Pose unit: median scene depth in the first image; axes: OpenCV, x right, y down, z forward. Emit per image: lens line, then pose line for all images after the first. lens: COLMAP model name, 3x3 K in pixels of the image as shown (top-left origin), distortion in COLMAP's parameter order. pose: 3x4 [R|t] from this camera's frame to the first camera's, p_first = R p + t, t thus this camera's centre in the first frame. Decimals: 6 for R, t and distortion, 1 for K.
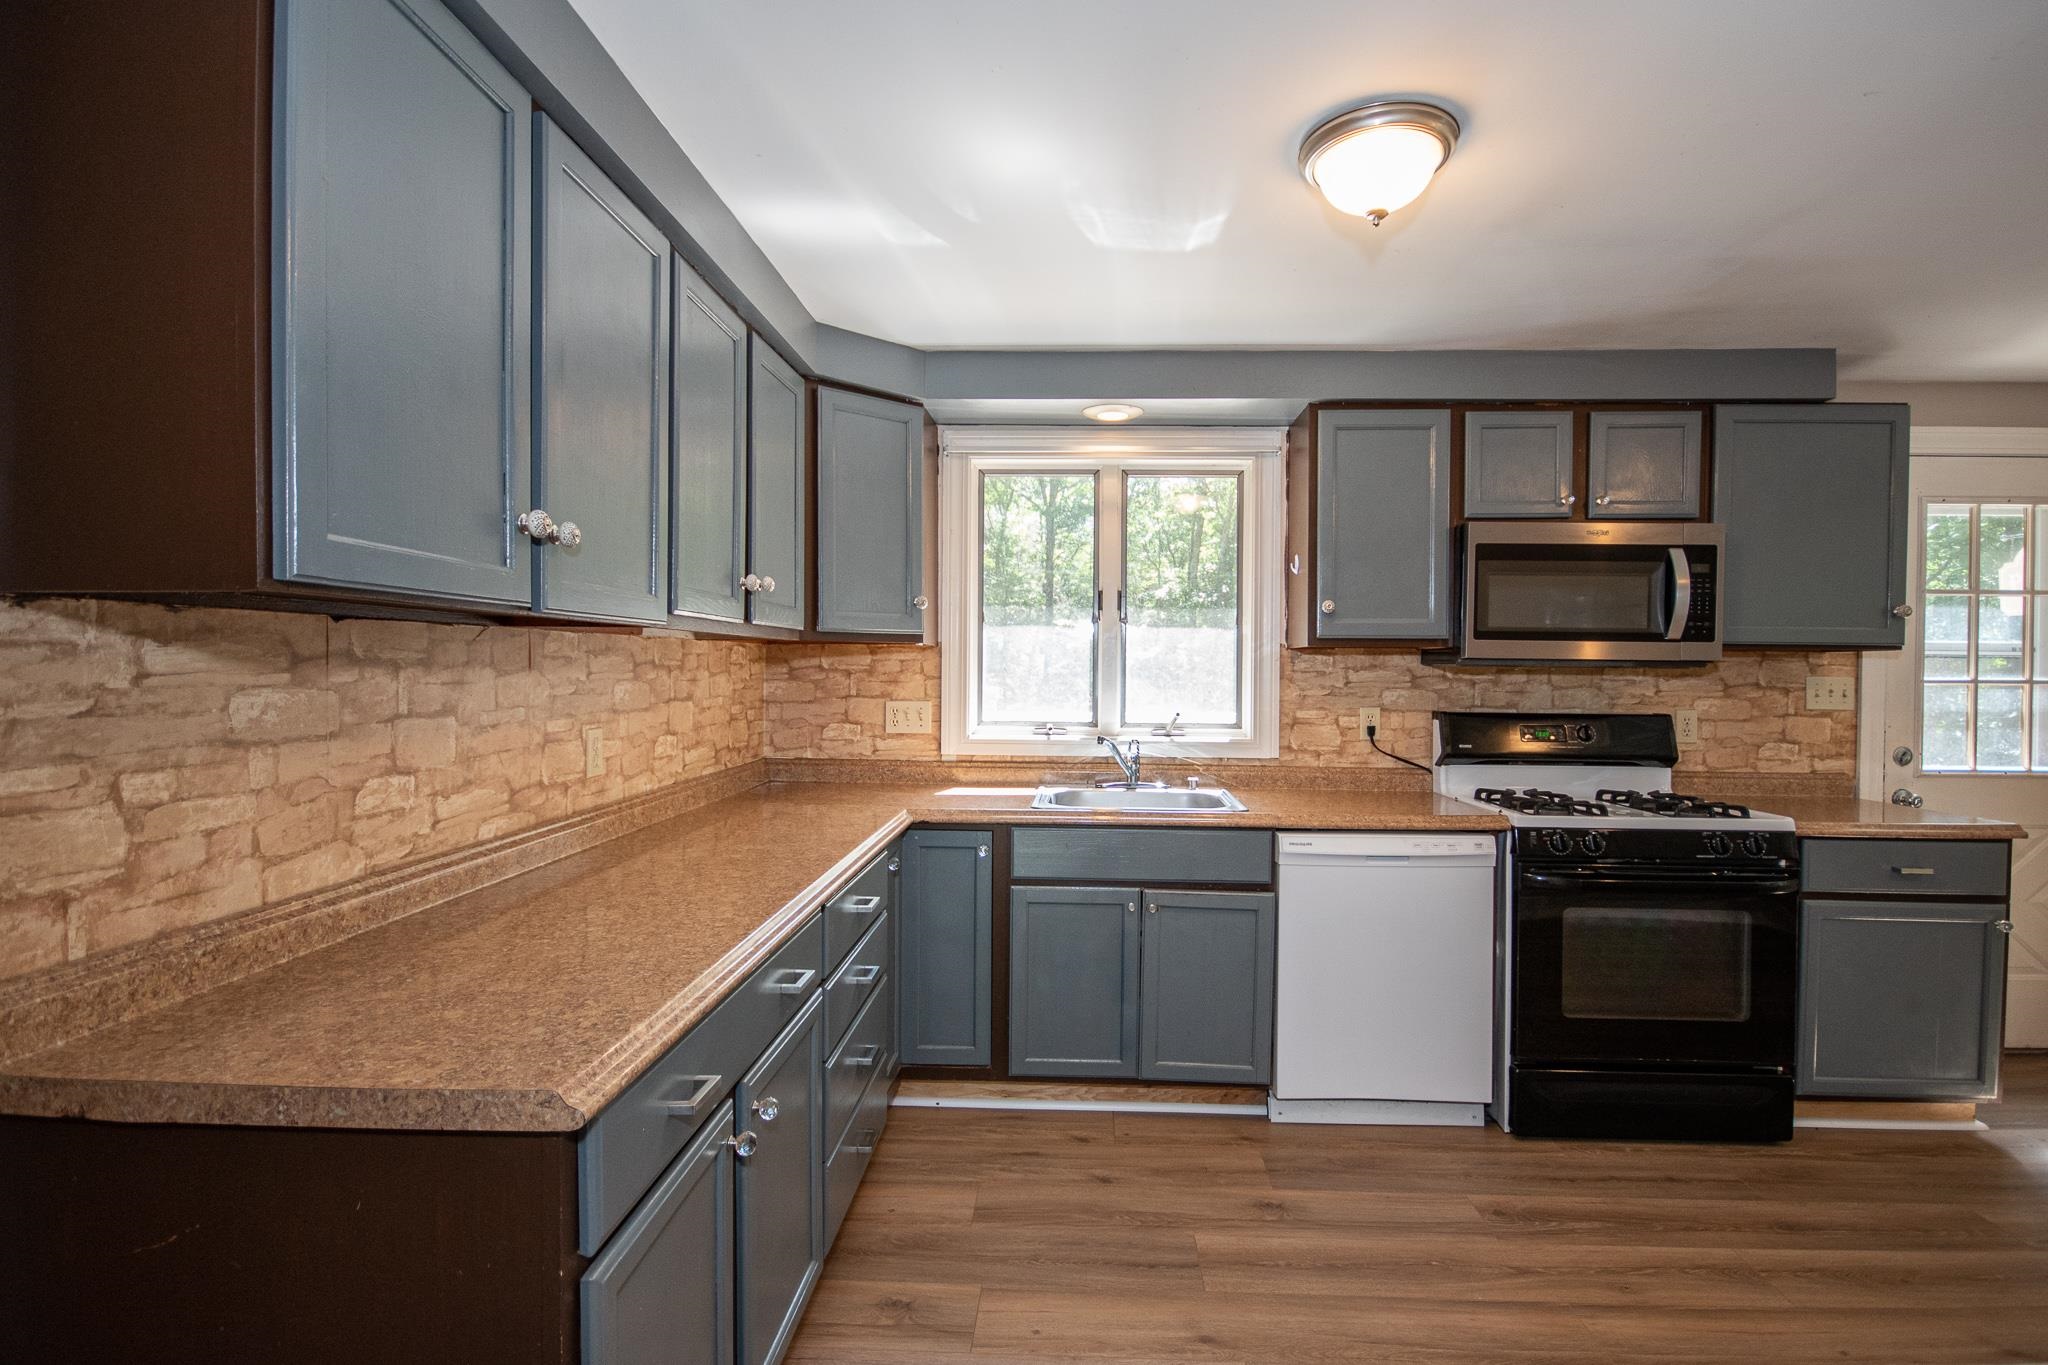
lens RADIAL K [[972.9, 0, 1046.4], [0, 972.9, 681.8], [0, 0, 1]] dist [0.008911, -0.009912]
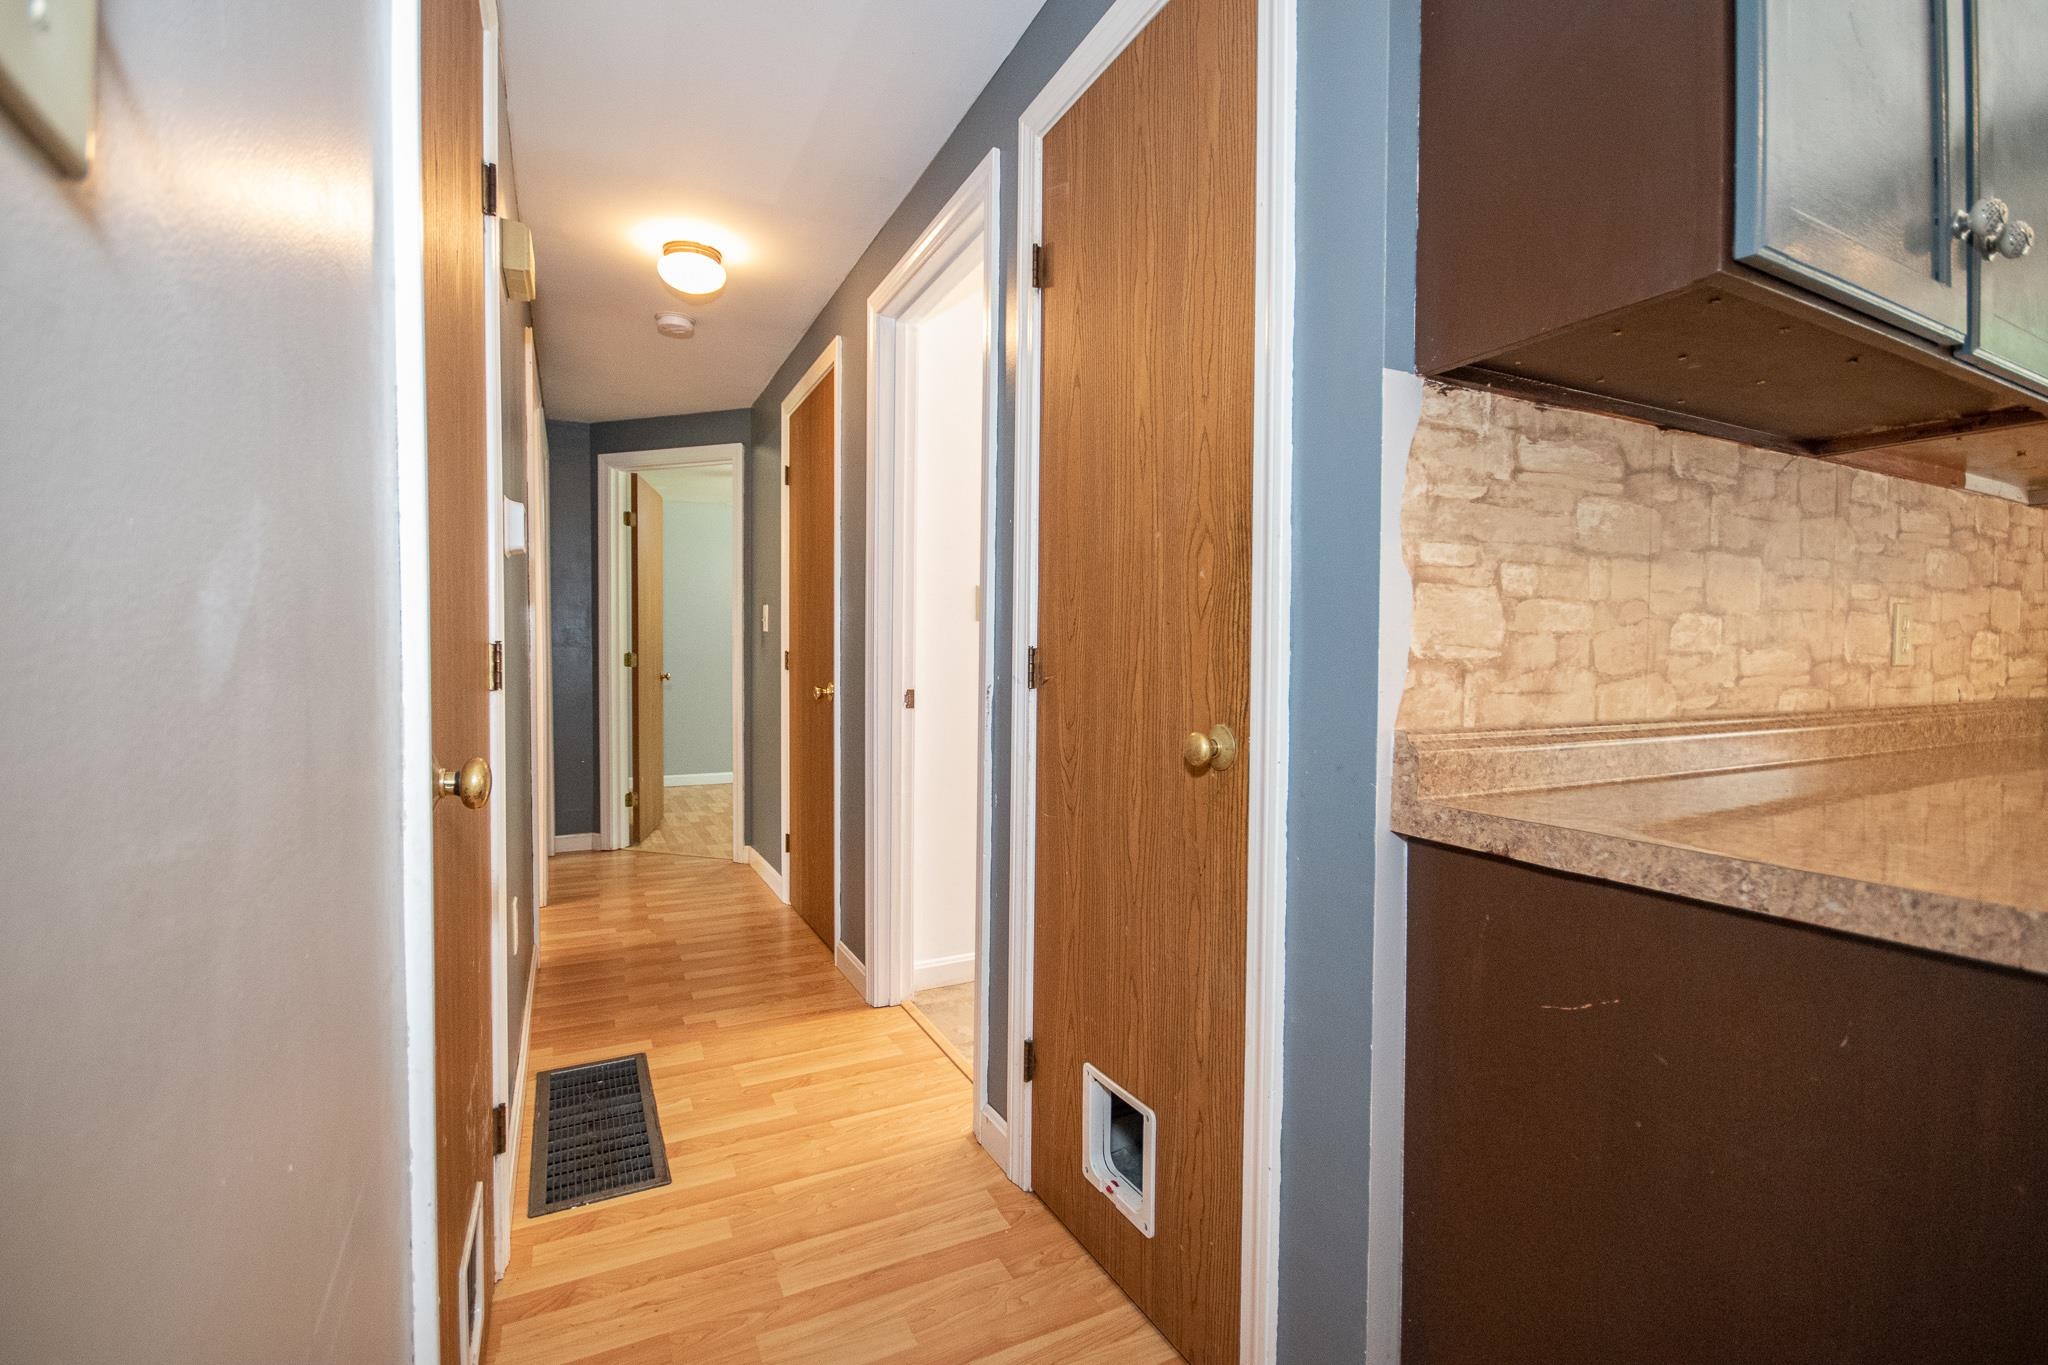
lens RADIAL K [[906.0, 0, 1023.5], [0, 906.0, 679.8], [0, 0, 1]] dist [-0.001350, -0.007493]
pose [[0.484415, 0.022229, -0.874556, -0.145323], [-0.017520, 0.999723, 0.015706, 0.090834], [0.874663, 0.007714, 0.484671, 0.032452]]
